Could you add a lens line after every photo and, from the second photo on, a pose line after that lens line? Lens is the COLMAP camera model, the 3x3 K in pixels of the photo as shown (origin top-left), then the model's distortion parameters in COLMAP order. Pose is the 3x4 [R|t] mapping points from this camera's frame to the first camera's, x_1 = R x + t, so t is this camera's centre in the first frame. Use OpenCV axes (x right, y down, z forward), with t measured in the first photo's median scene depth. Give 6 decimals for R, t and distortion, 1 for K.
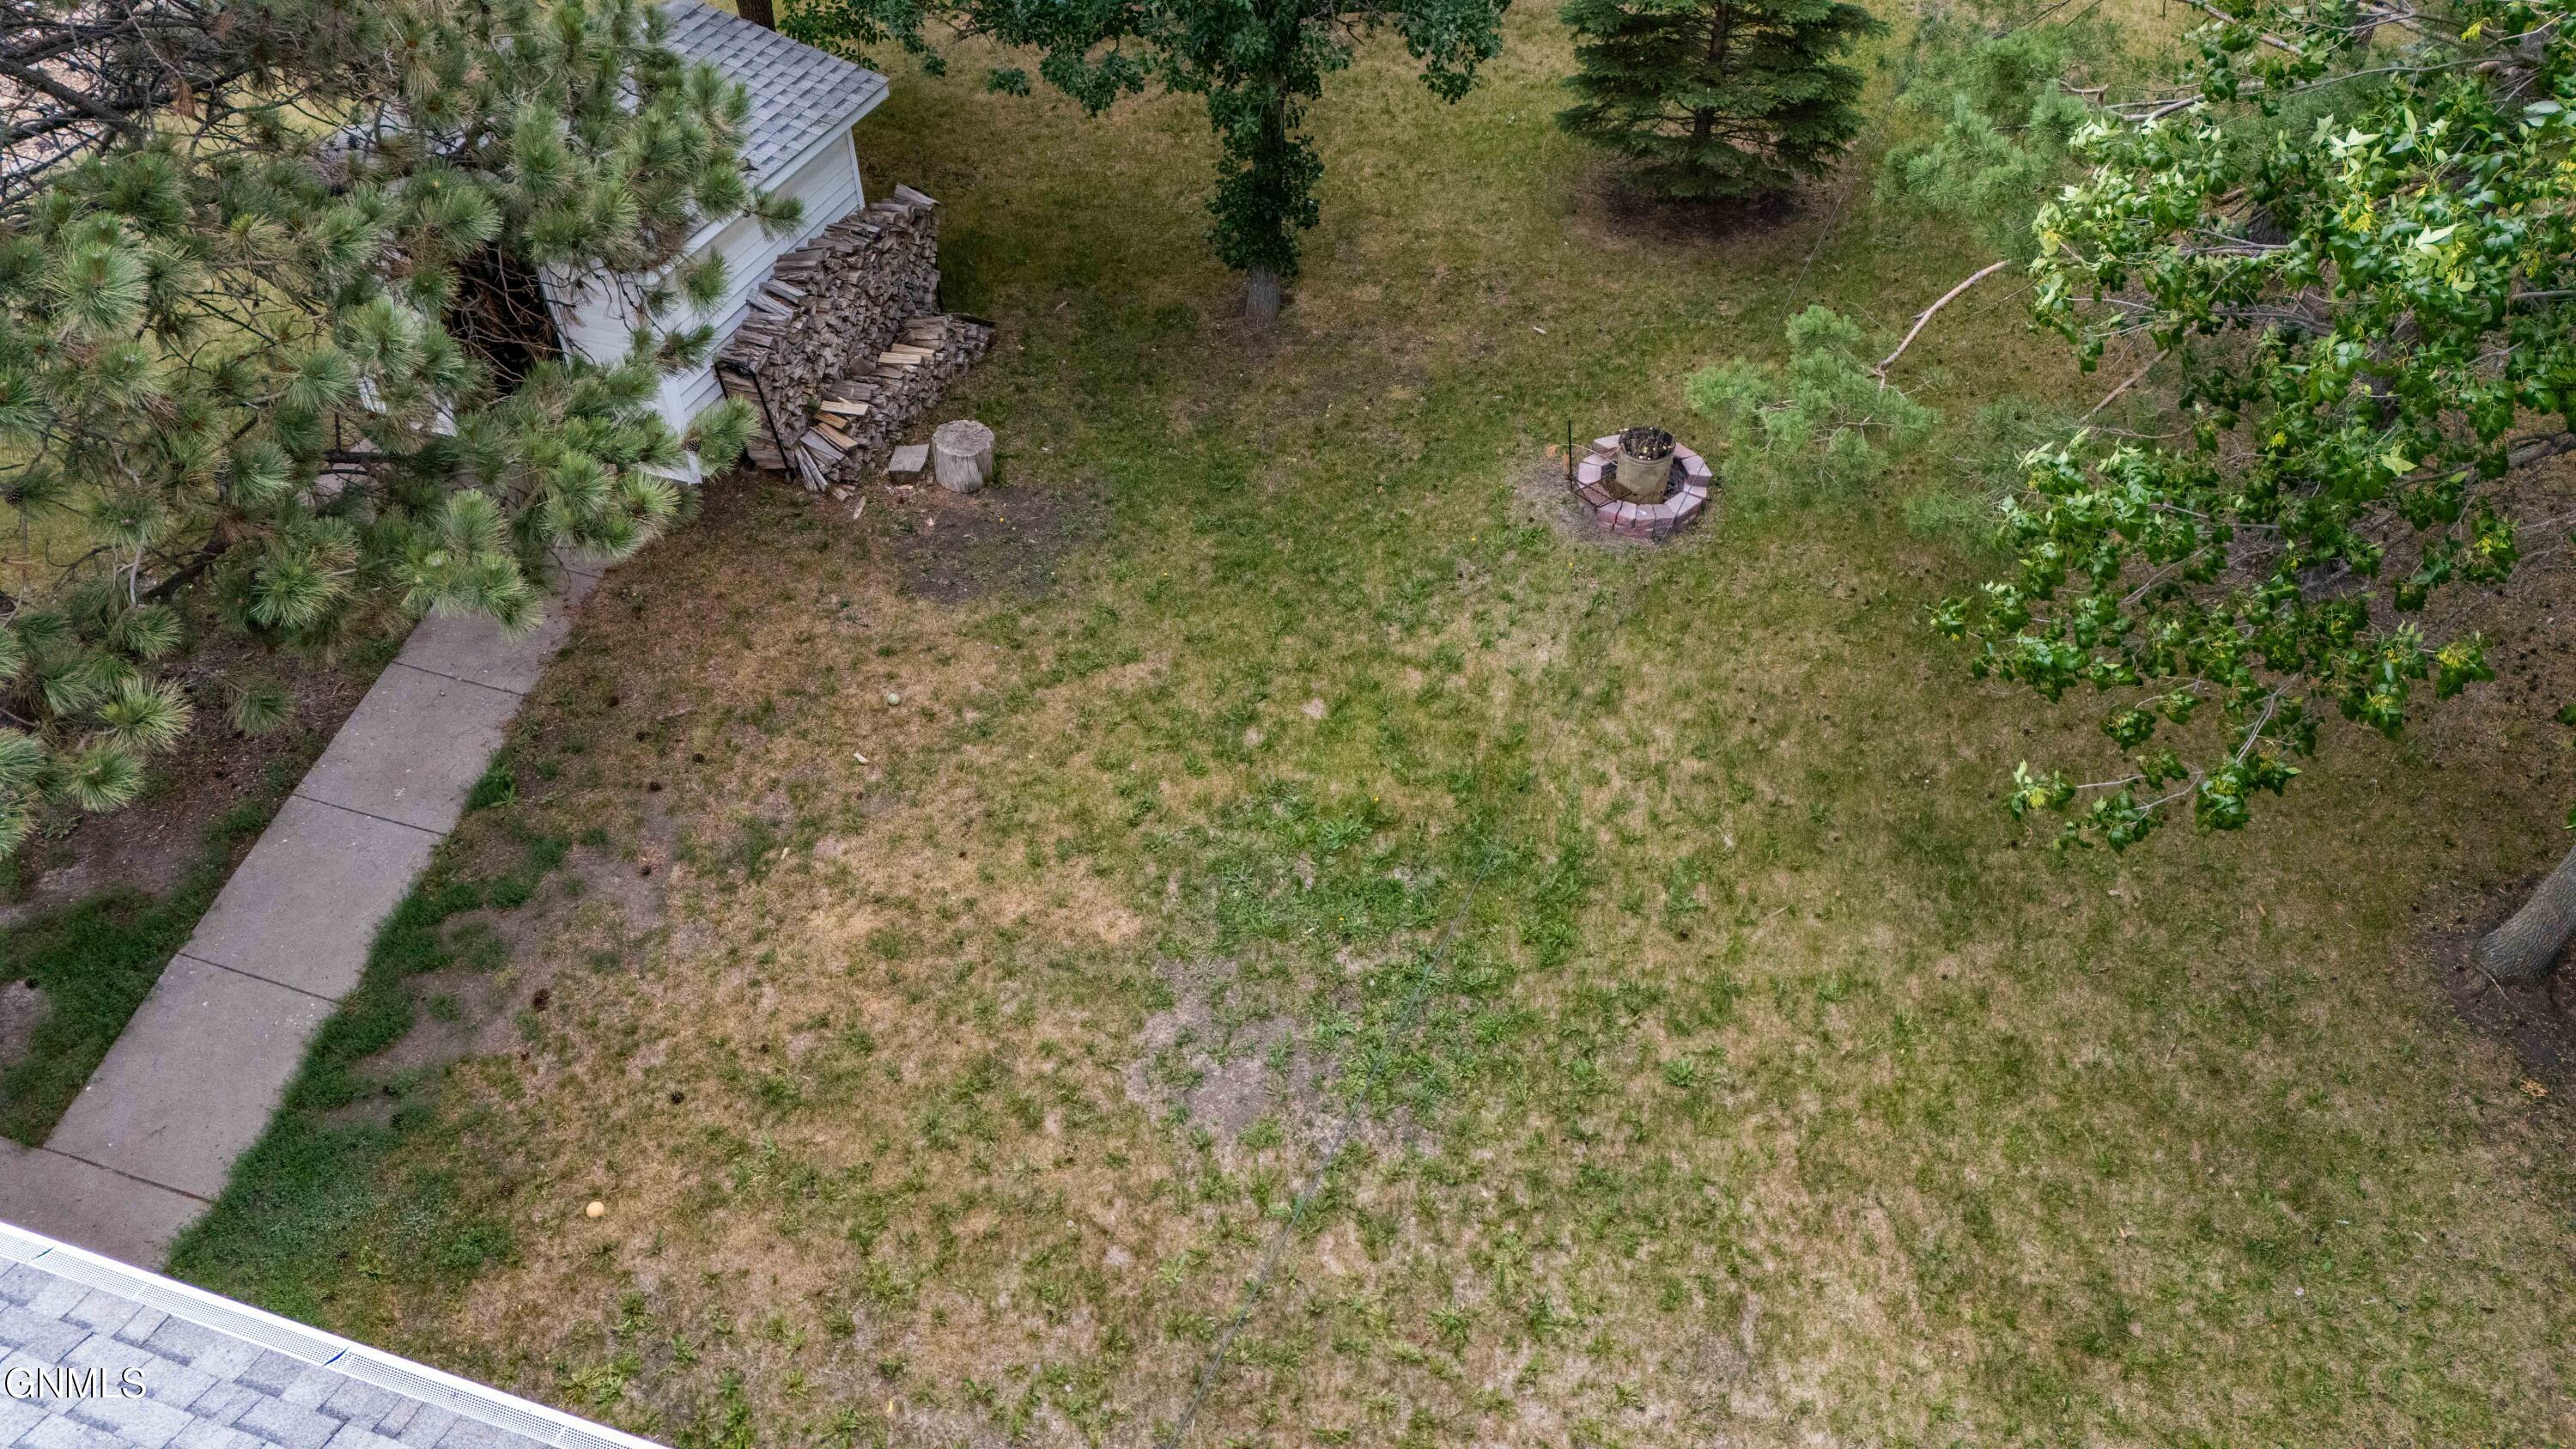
lens RADIAL K [[1886.8, 0, 1286.7], [0, 1886.8, 724.2], [0, 0, 1]] dist [0.049572, -0.032612]
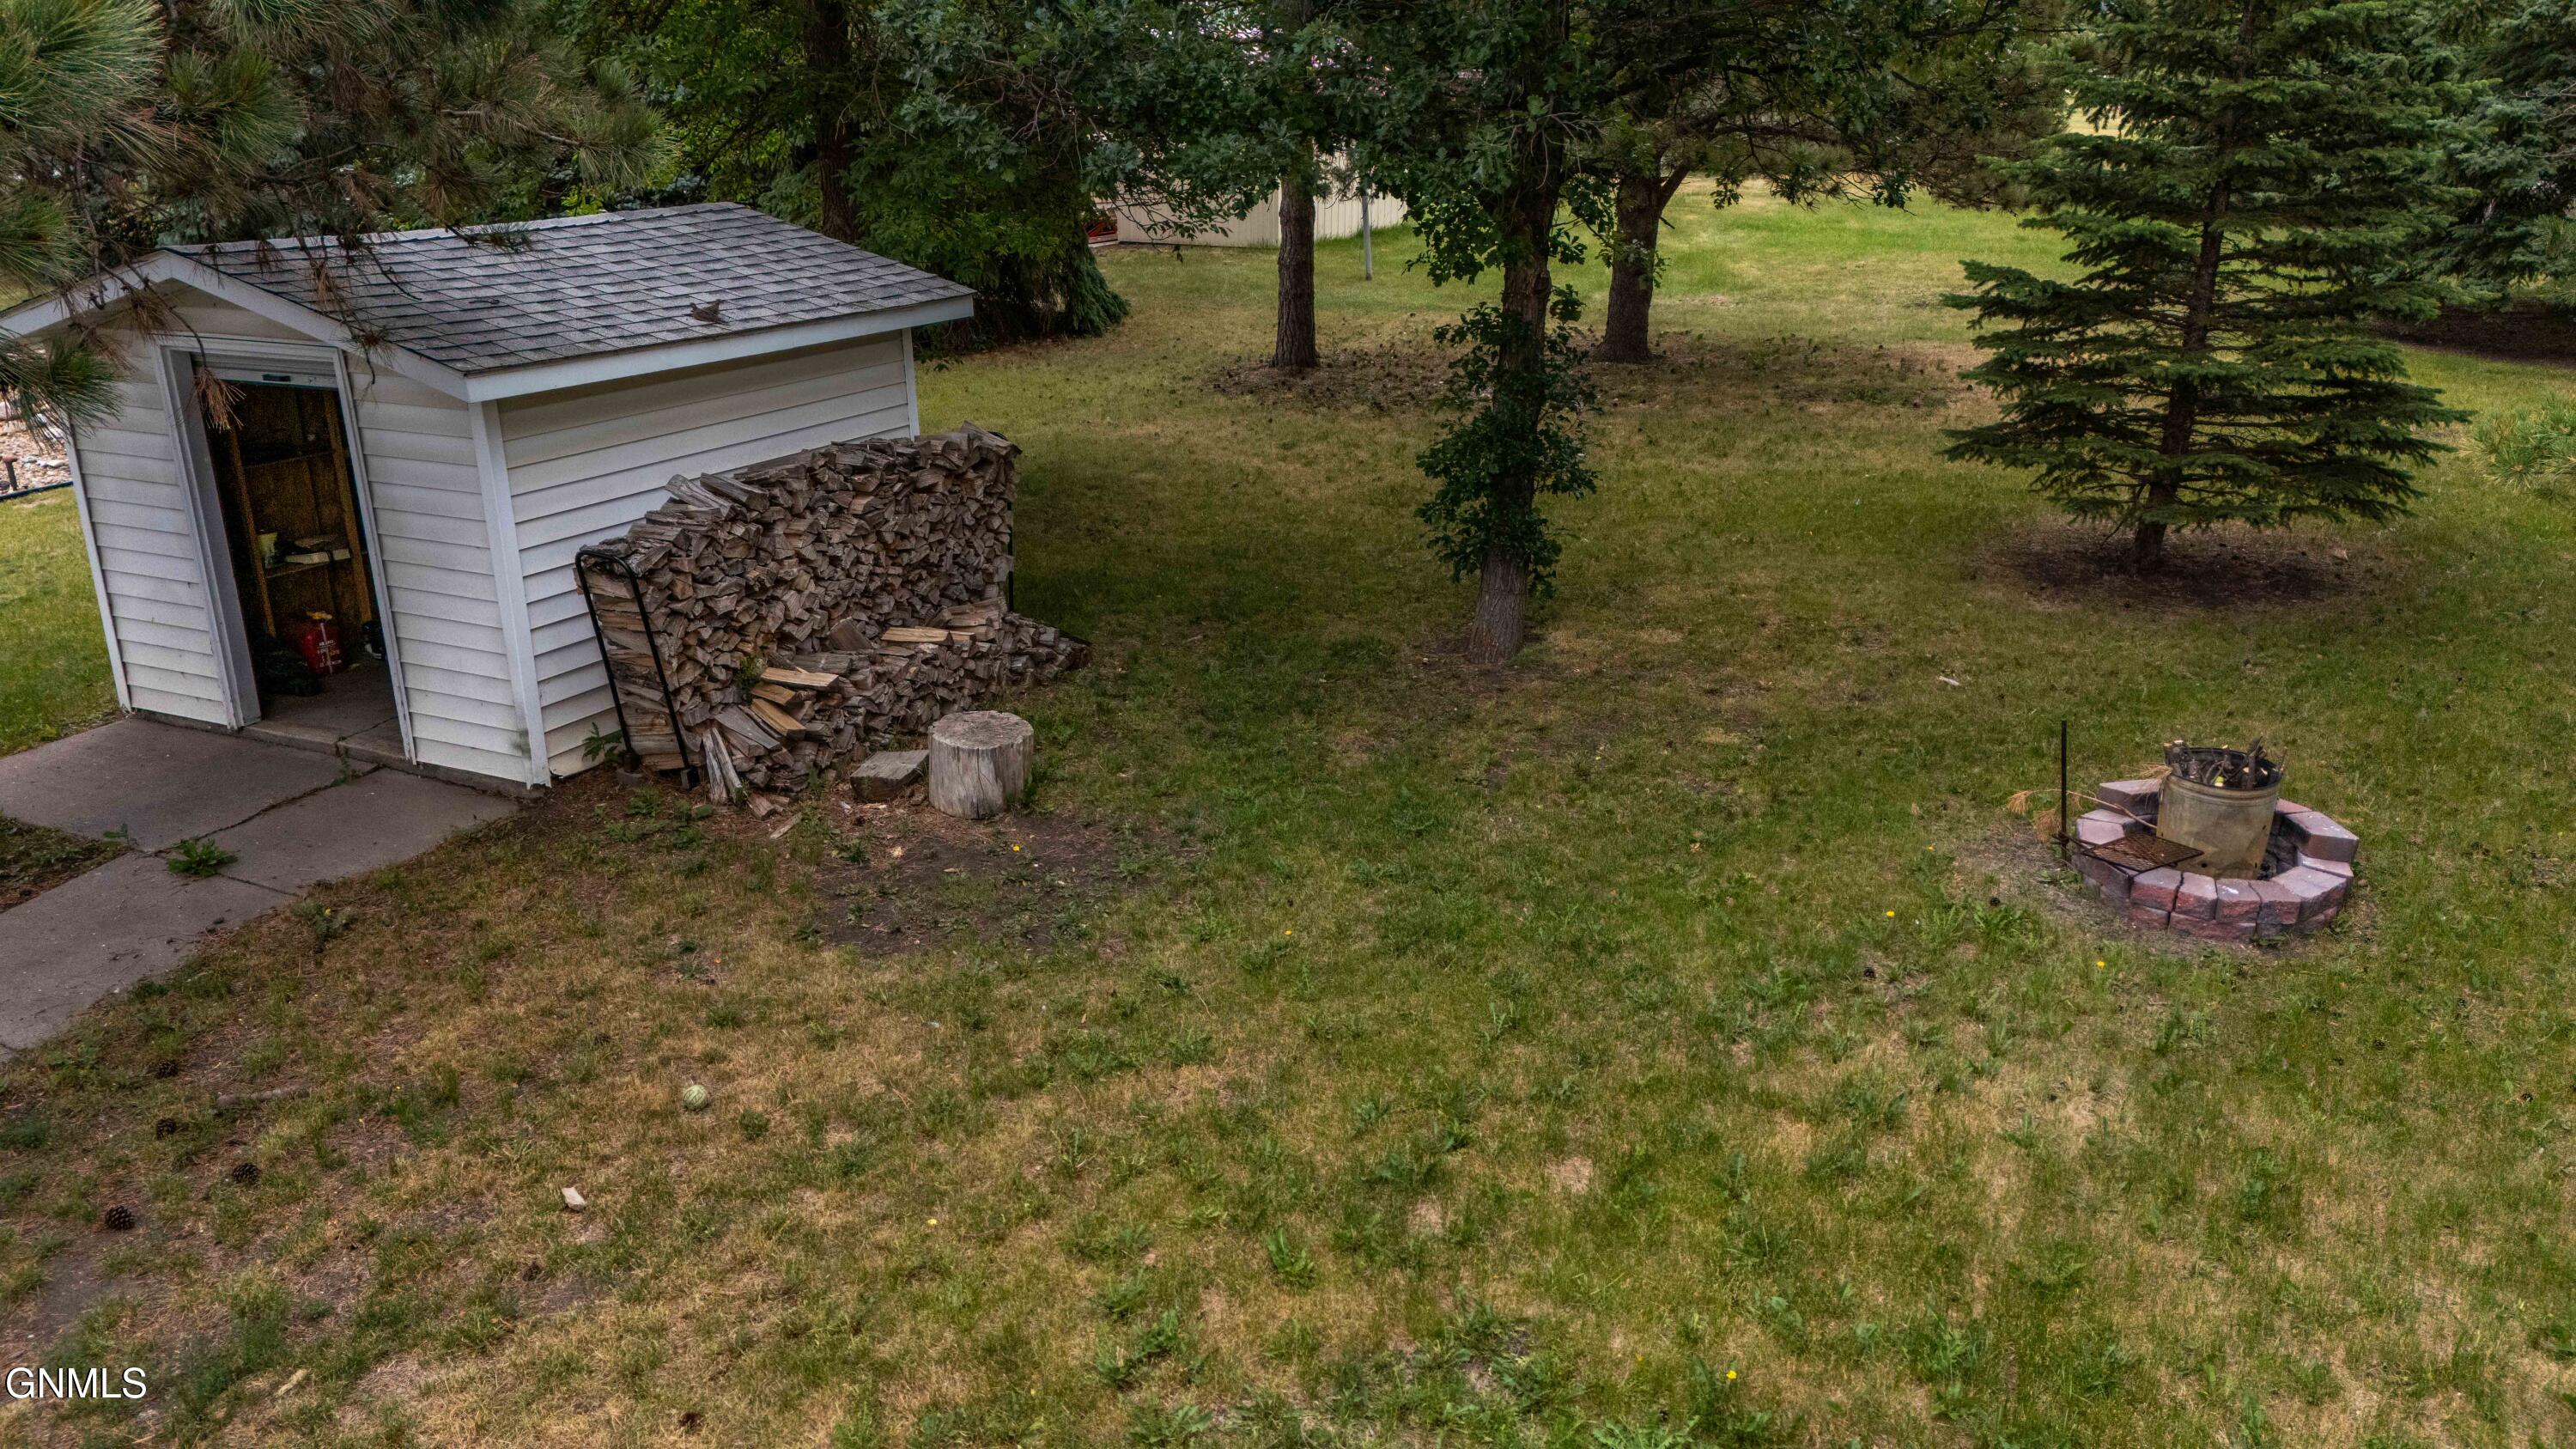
lens RADIAL K [[1886.8, 0, 1285.9], [0, 1886.8, 732.5], [0, 0, 1]] dist [0.049572, -0.032612]
pose [[0.990690, 0.046591, -0.127913, -0.000172], [-0.089937, 0.929360, -0.358052, 0.057997], [0.102195, 0.366223, 0.924898, 0.505512]]
